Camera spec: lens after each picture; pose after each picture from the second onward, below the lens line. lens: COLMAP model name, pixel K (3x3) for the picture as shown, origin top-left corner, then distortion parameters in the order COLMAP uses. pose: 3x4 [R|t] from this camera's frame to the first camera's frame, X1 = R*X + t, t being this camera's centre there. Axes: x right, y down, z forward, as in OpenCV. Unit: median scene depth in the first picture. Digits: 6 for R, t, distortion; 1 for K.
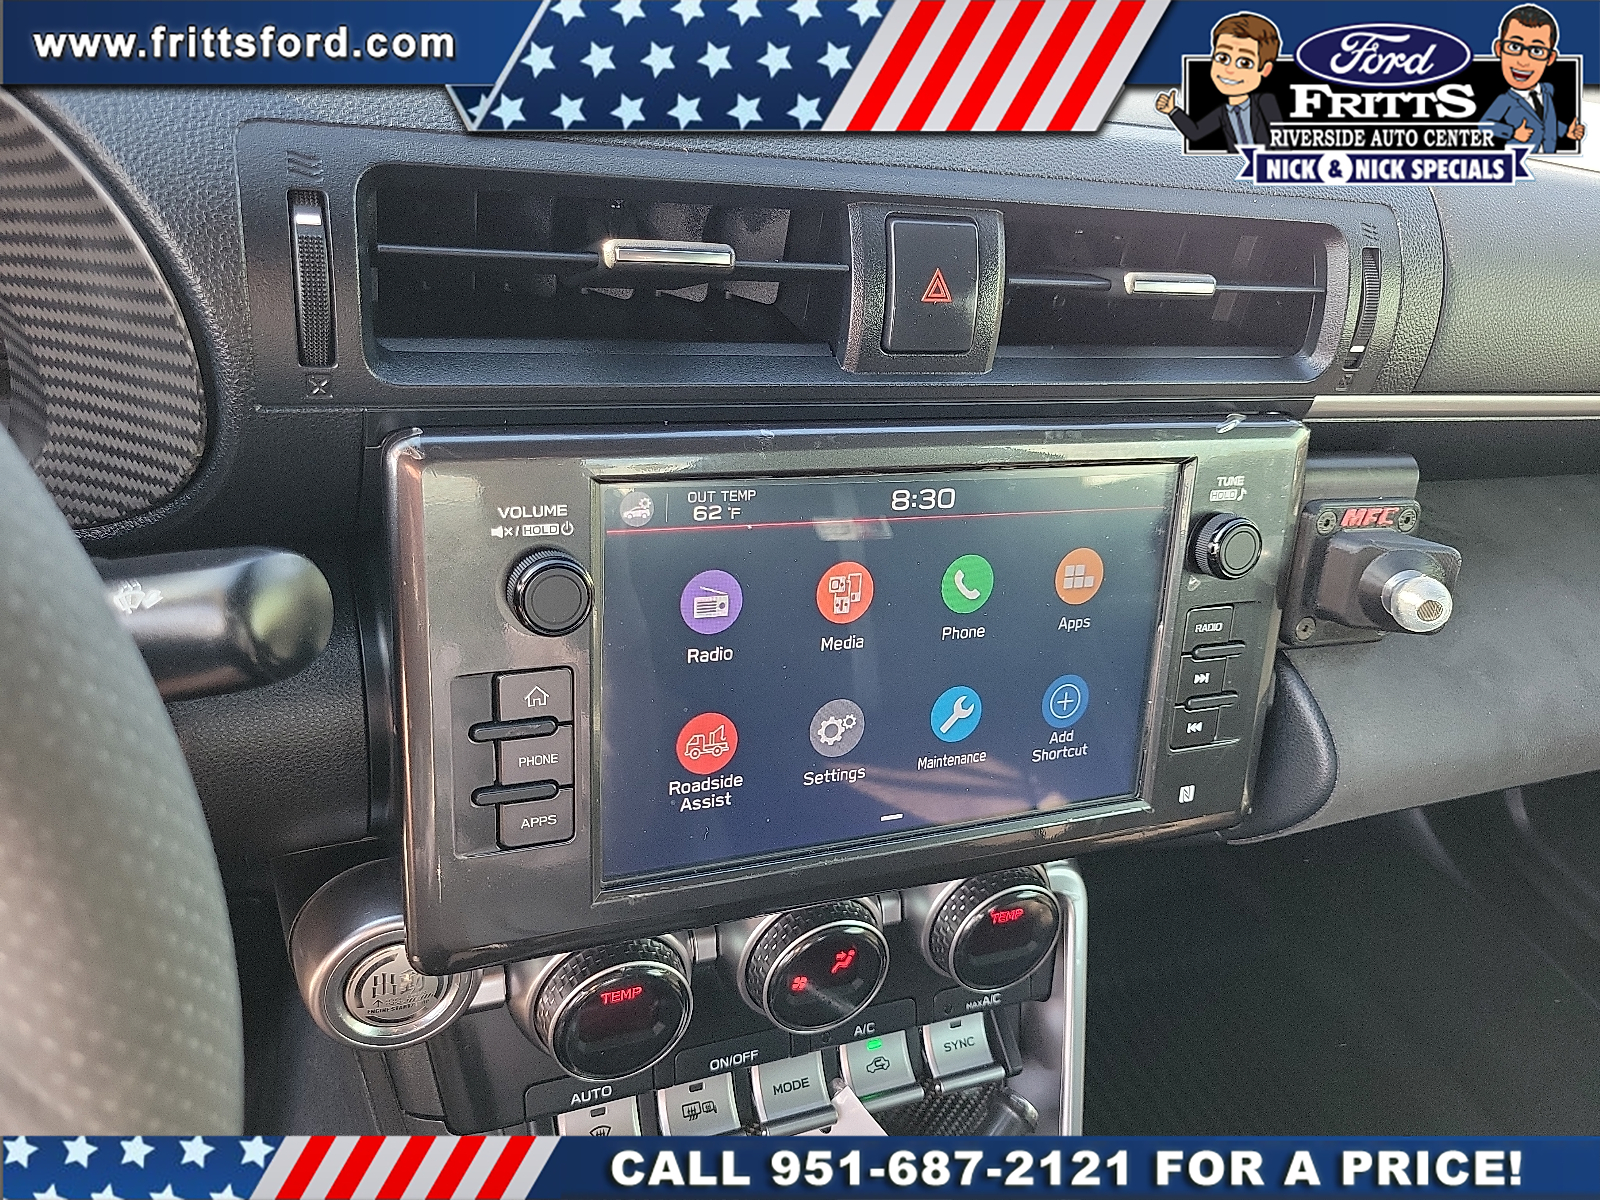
lens RADIAL K [[1215.1, 0, 801.4], [0, 1215.1, 606.0], [0, 0, 1]] dist [0.027266, -0.013230]
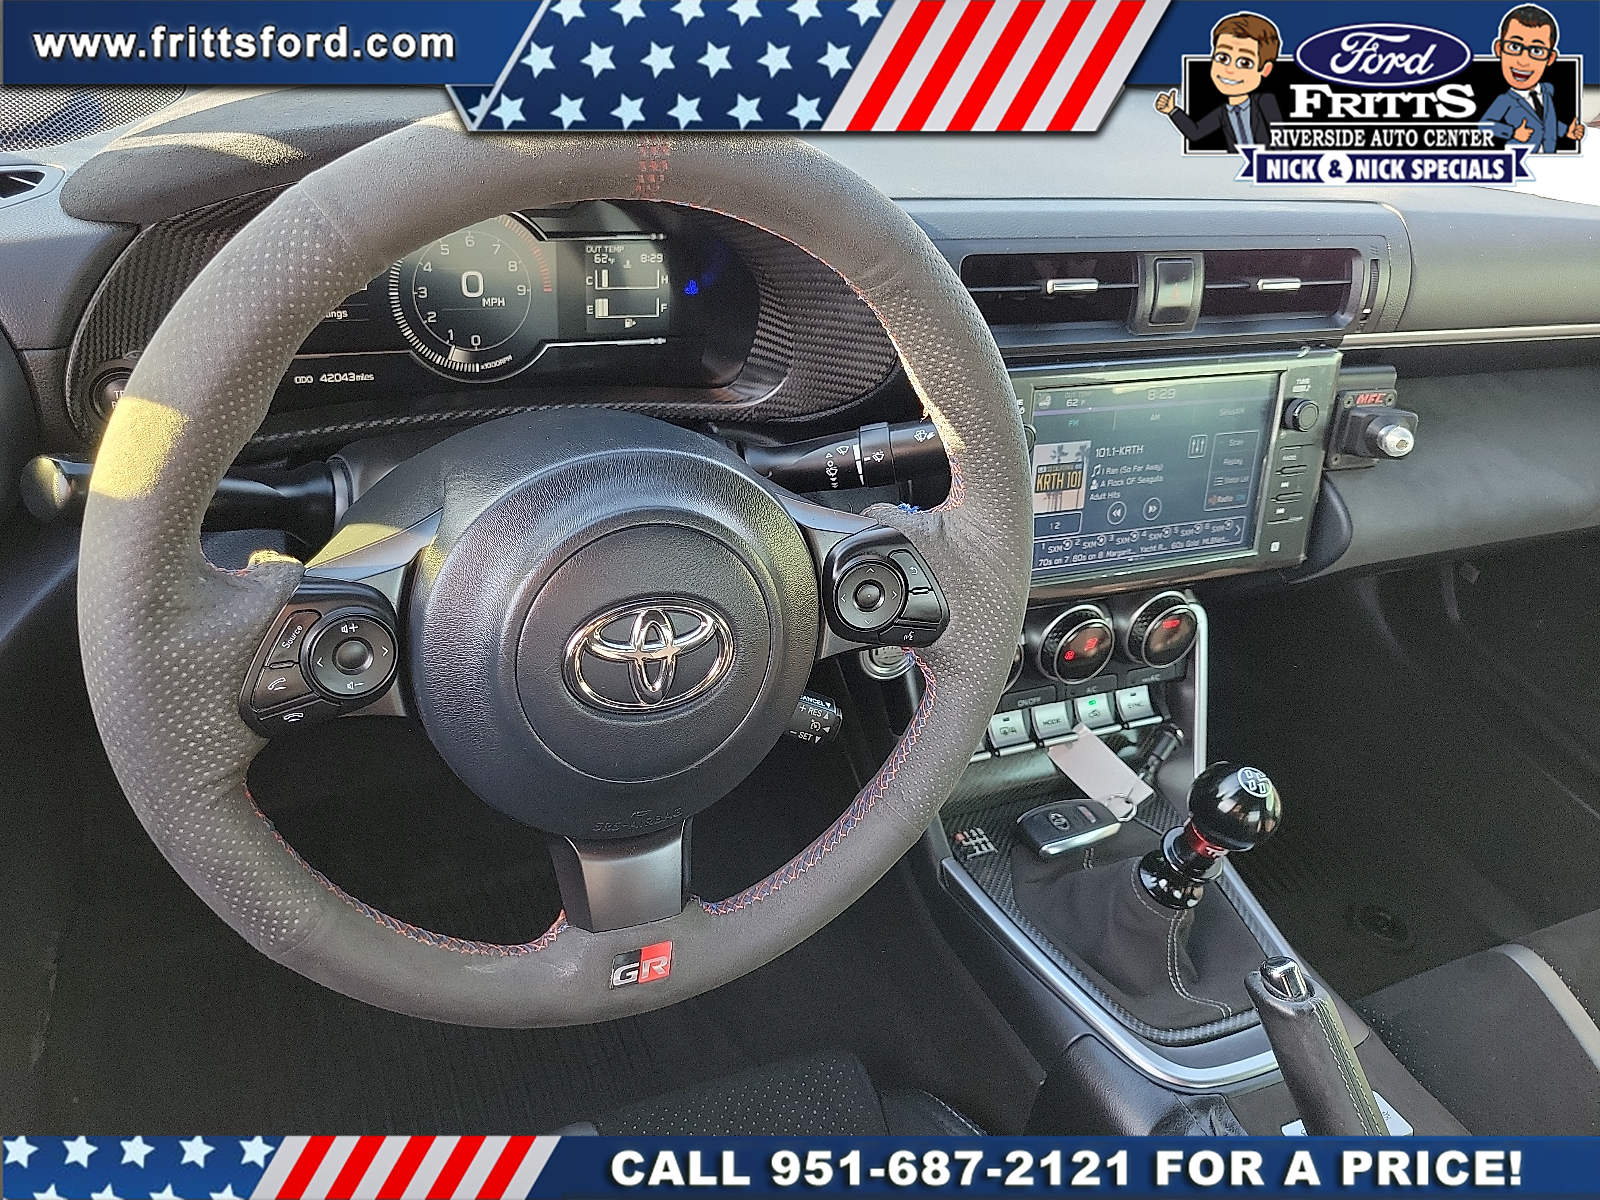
lens RADIAL K [[1215.1, 0, 783.3], [0, 1215.1, 610.3], [0, 0, 1]] dist [0.027266, -0.013230]
pose [[0.999408, -0.028419, 0.019374, -0.510193], [0.027051, 0.997347, 0.067587, 0.105555], [-0.021243, -0.067023, 0.997525, -0.929164]]
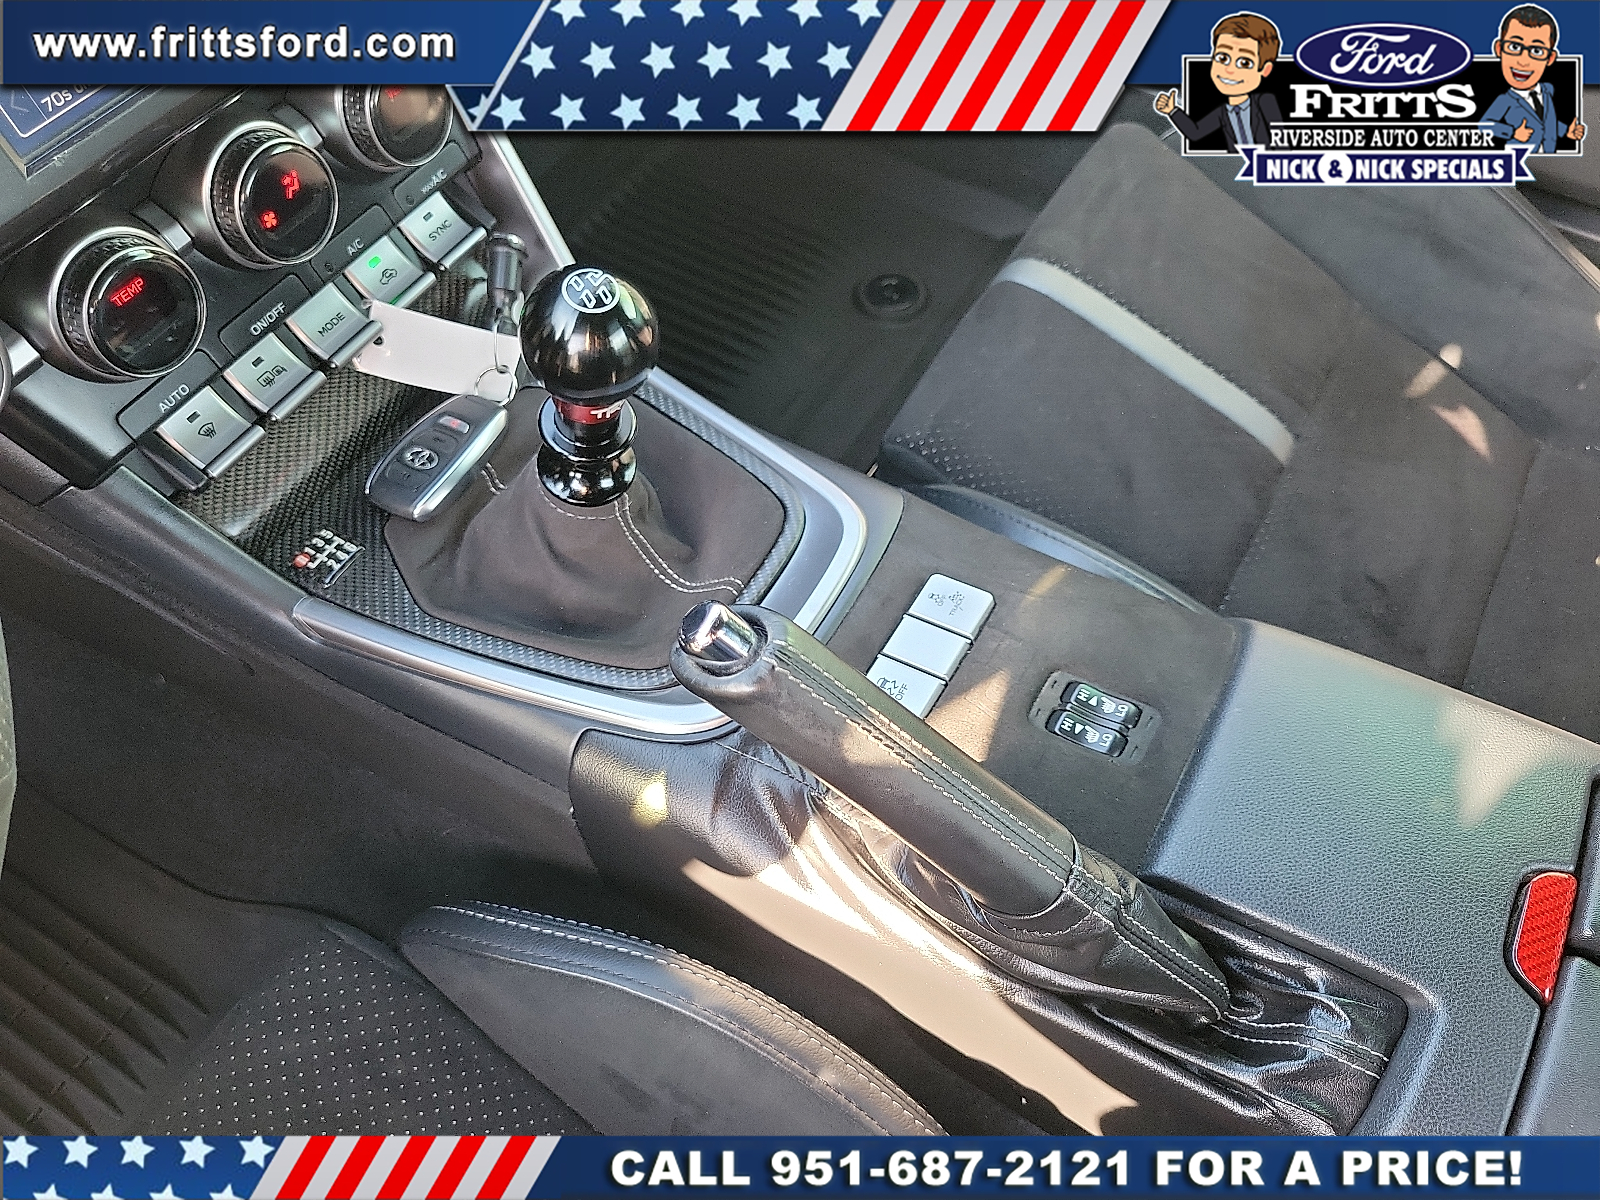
lens RADIAL K [[1215.1, 0, 789.7], [0, 1215.1, 619.5], [0, 0, 1]] dist [0.027266, -0.013230]
pose [[0.788305, -0.584717, 0.191525, -0.059212], [0.431061, 0.746956, 0.506204, 0.234083], [-0.439047, -0.316484, 0.840878, -0.301691]]
